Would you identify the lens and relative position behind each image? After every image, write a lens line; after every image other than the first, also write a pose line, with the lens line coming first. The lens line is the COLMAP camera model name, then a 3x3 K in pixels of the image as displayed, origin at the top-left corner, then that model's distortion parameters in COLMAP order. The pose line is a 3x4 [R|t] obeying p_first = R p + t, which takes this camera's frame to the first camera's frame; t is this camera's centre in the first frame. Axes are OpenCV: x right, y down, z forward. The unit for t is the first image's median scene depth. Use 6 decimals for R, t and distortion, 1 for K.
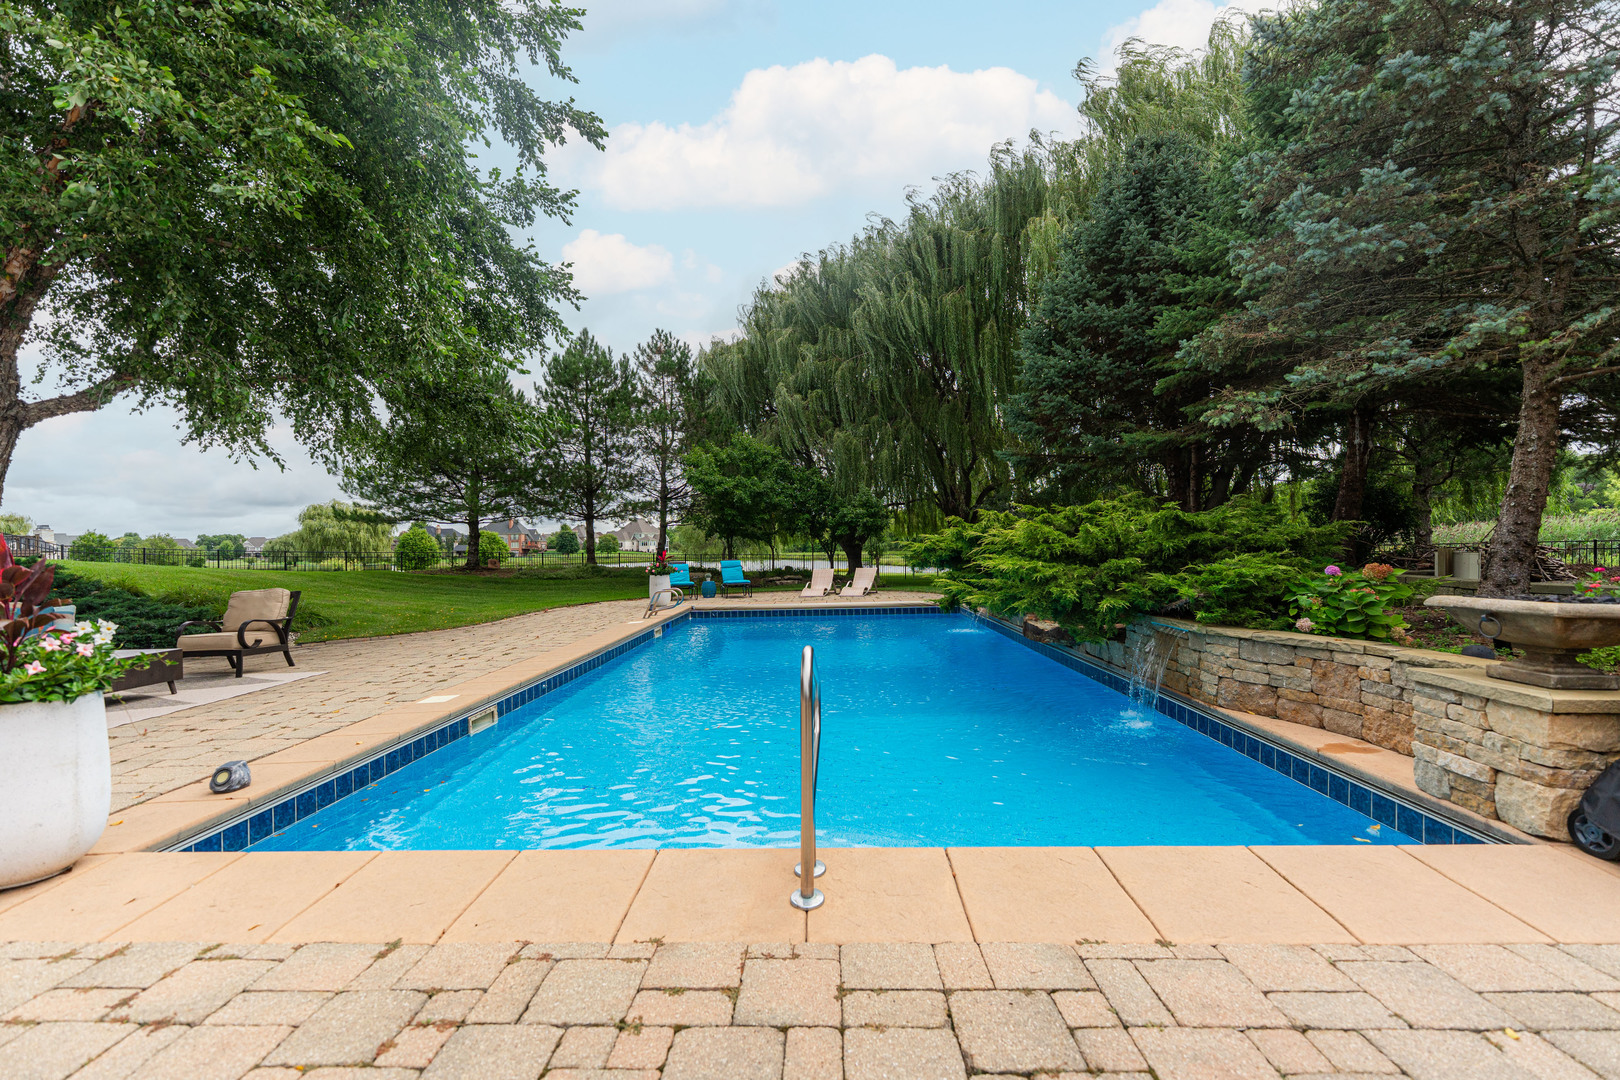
lens RADIAL K [[658.4, 0, 805.9], [0, 658.4, 544.4], [0, 0, 1]] dist [0.001473, -0.003038]
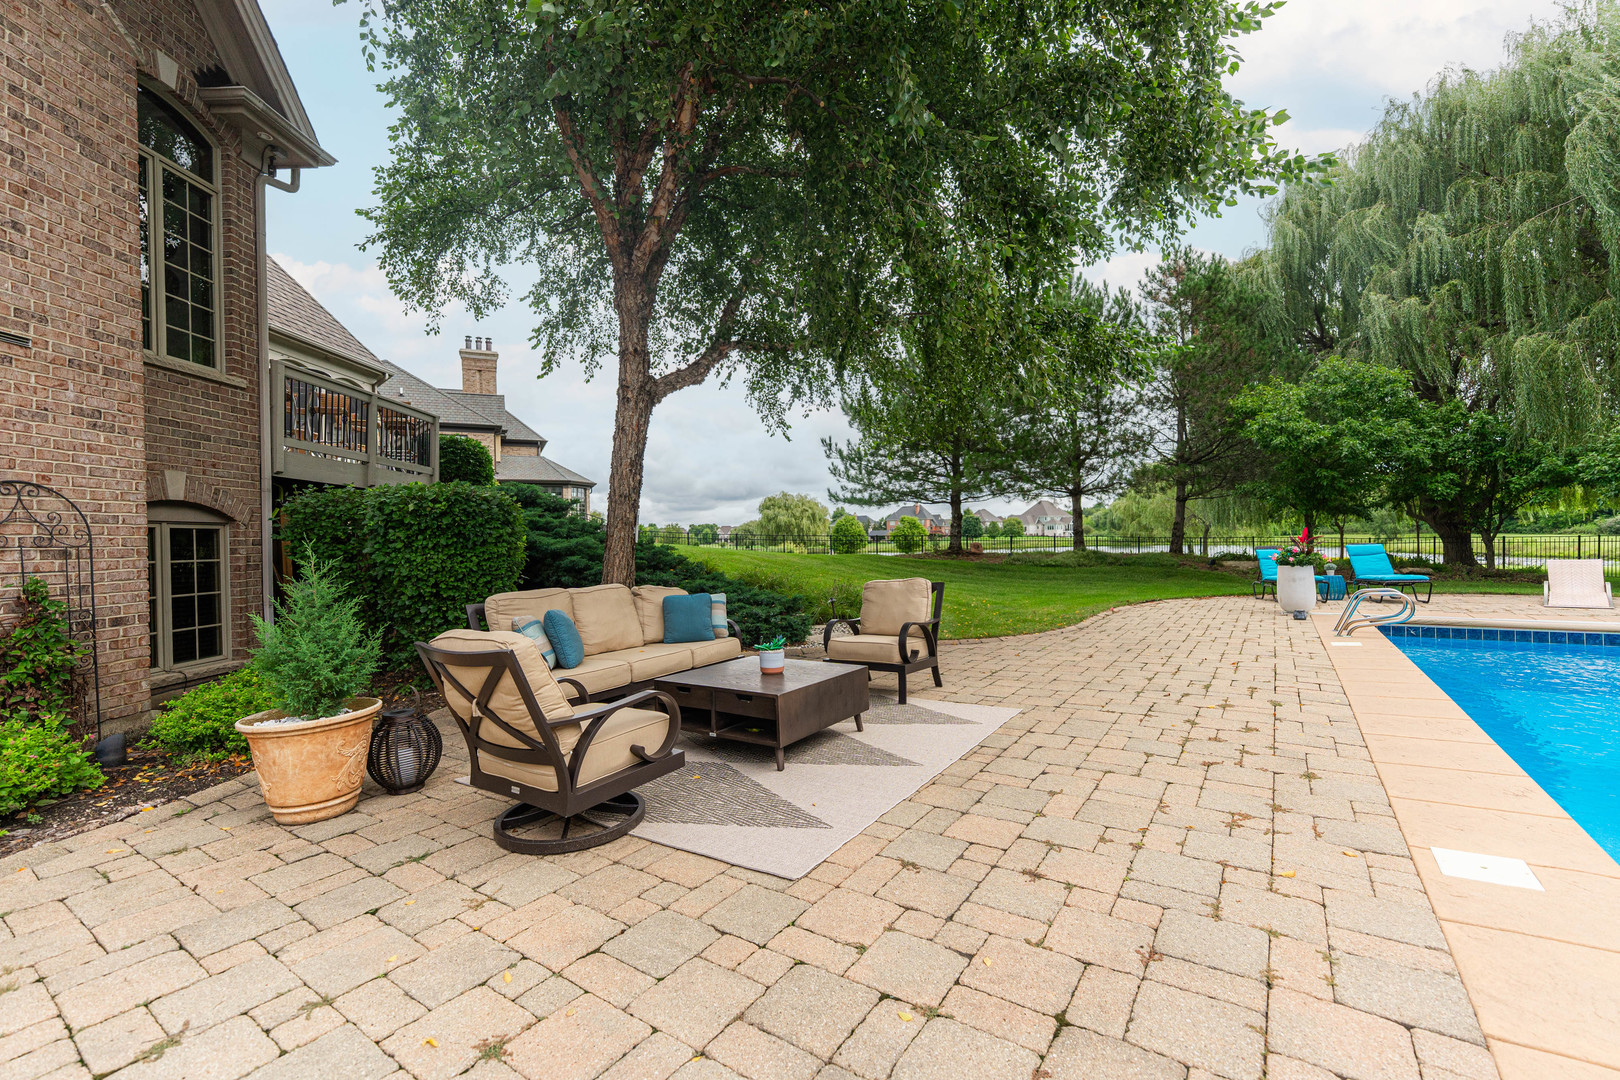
lens RADIAL K [[681.5, 0, 805.3], [0, 681.5, 542.9], [0, 0, 1]] dist [0.001093, -0.000060]
pose [[0.838343, 0.001166, -0.545142, -0.241024], [0.010079, 0.999794, 0.017640, 0.006294], [0.545050, -0.020283, 0.838158, 0.144194]]
